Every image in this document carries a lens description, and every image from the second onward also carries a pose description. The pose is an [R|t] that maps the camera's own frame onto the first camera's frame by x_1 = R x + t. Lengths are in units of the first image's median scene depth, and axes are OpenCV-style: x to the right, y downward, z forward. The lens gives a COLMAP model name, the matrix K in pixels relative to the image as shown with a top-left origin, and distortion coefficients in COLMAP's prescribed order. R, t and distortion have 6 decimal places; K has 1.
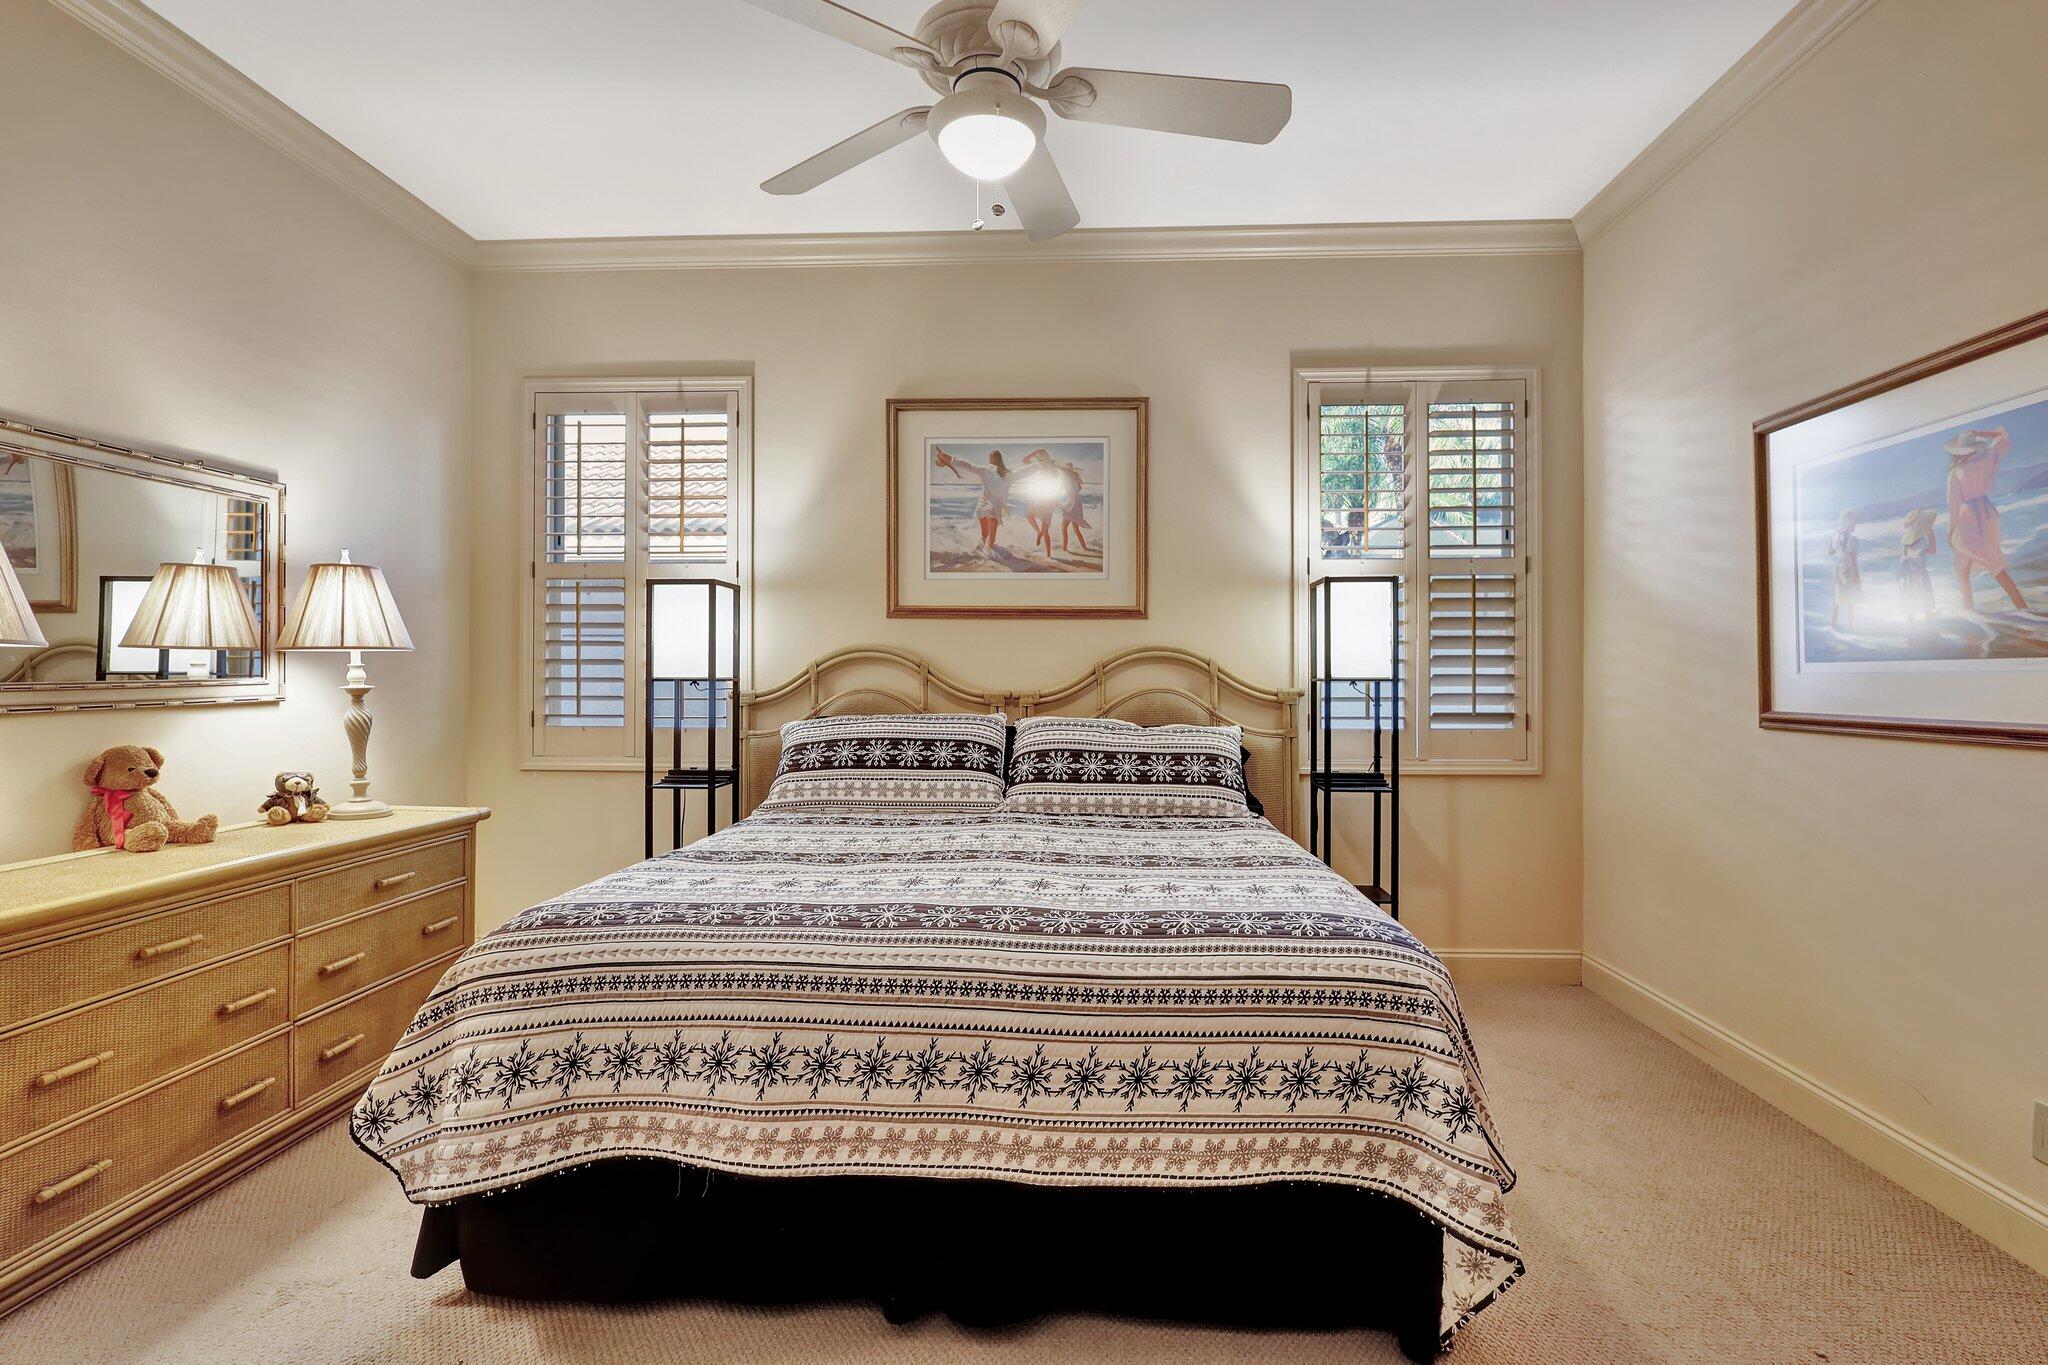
lens RADIAL K [[951.4, 0, 1027.4], [0, 951.4, 664.8], [0, 0, 1]] dist [0.000554, 0.000491]
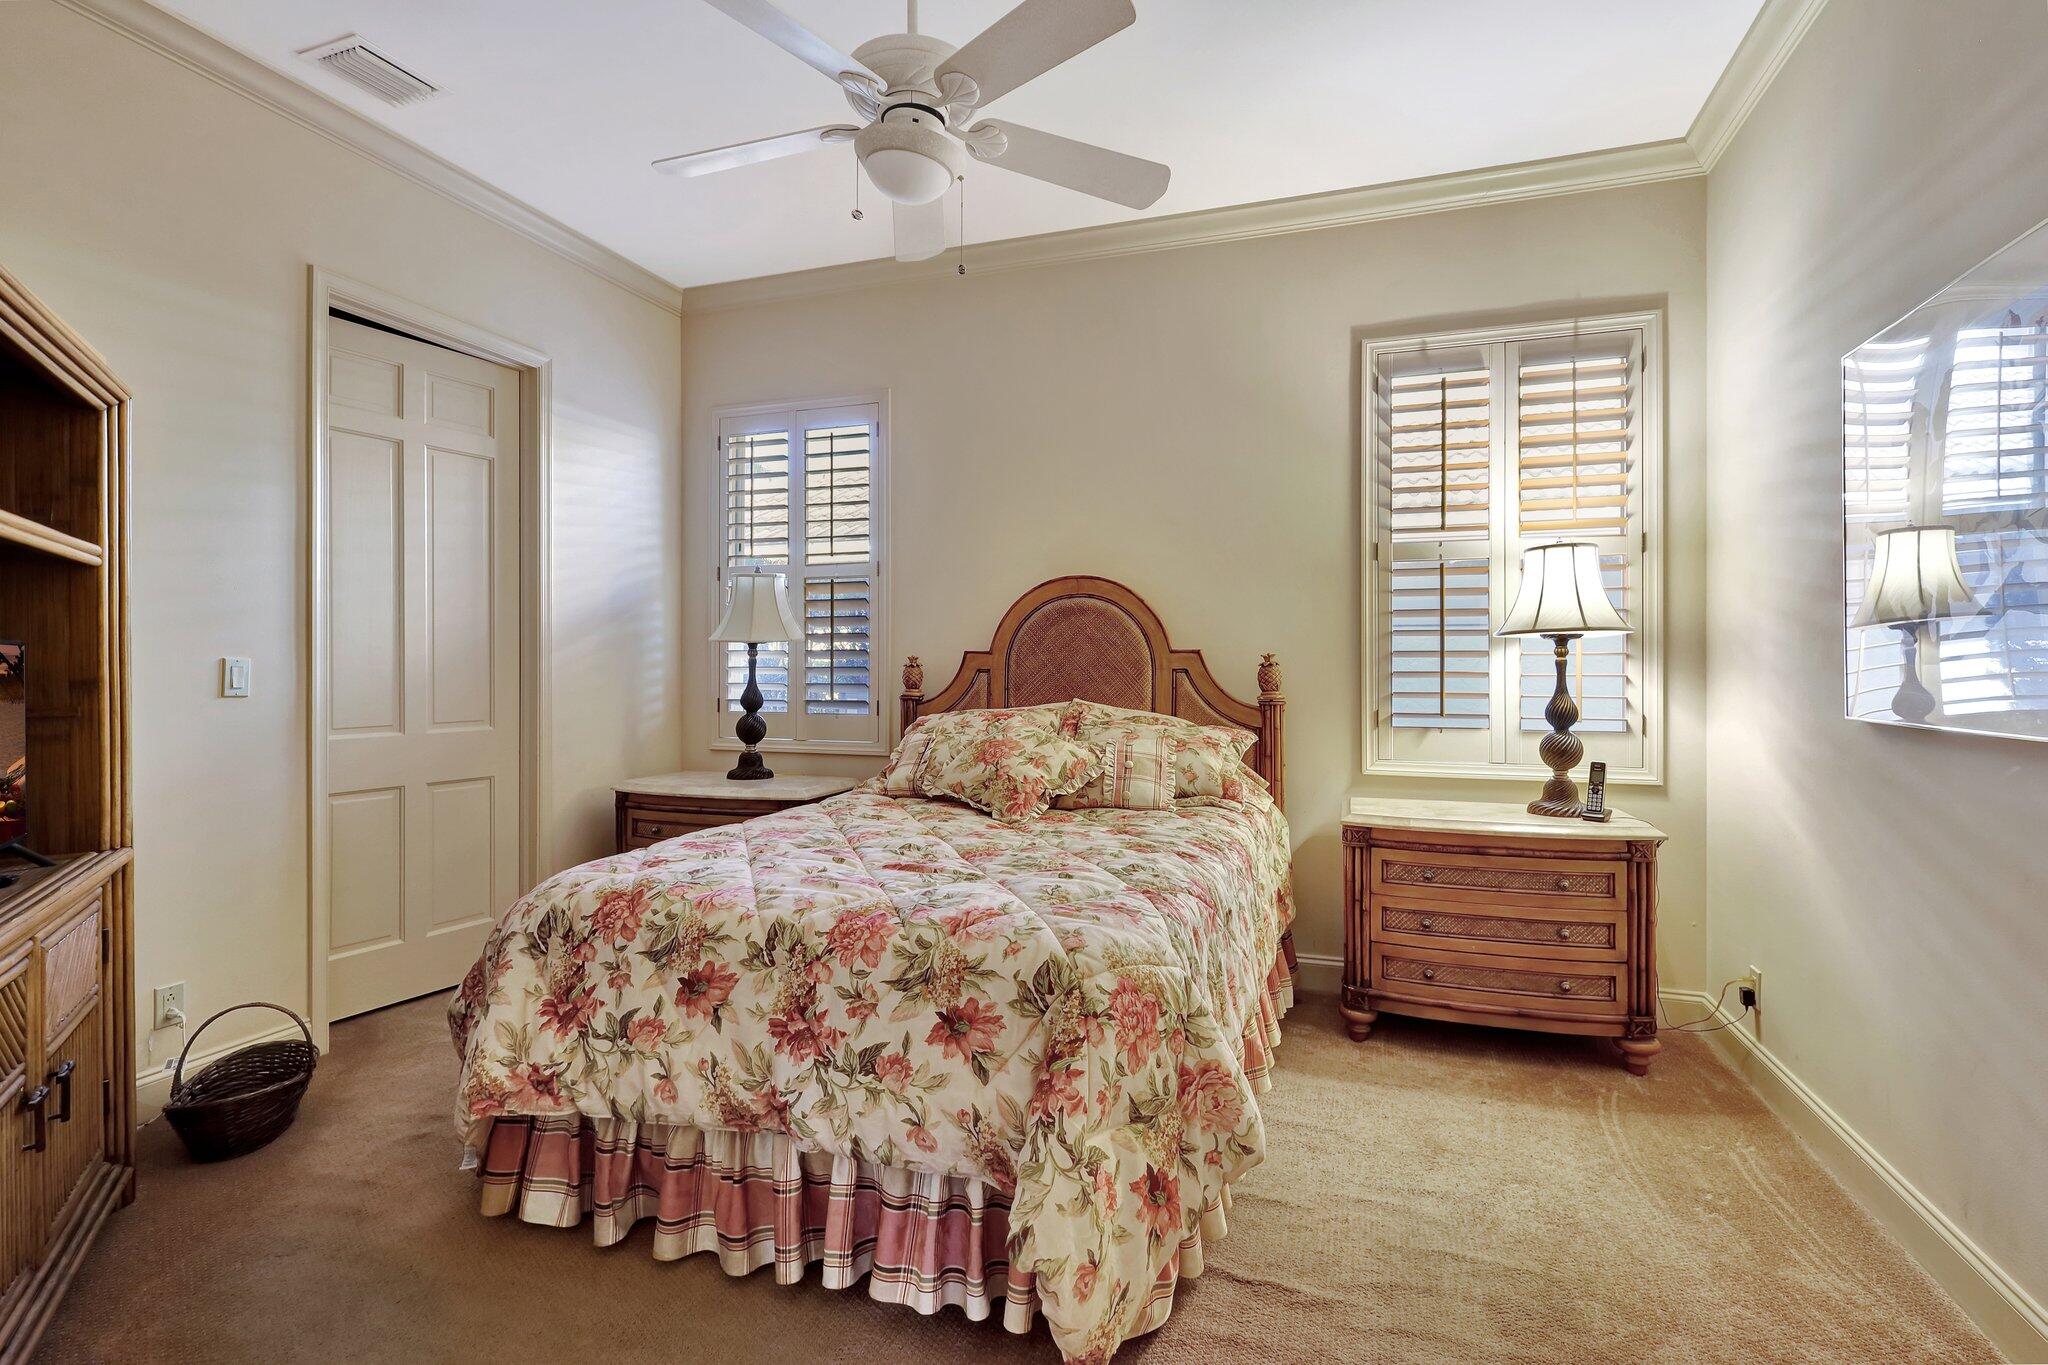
lens RADIAL K [[951.4, 0, 1027.4], [0, 951.4, 664.8], [0, 0, 1]] dist [0.000554, 0.000491]
pose [[0.961410, -0.001087, -0.275119, 0.234318], [0.004532, 0.999919, 0.011886, -0.000875], [0.275084, -0.012674, 0.961337, -0.007752]]
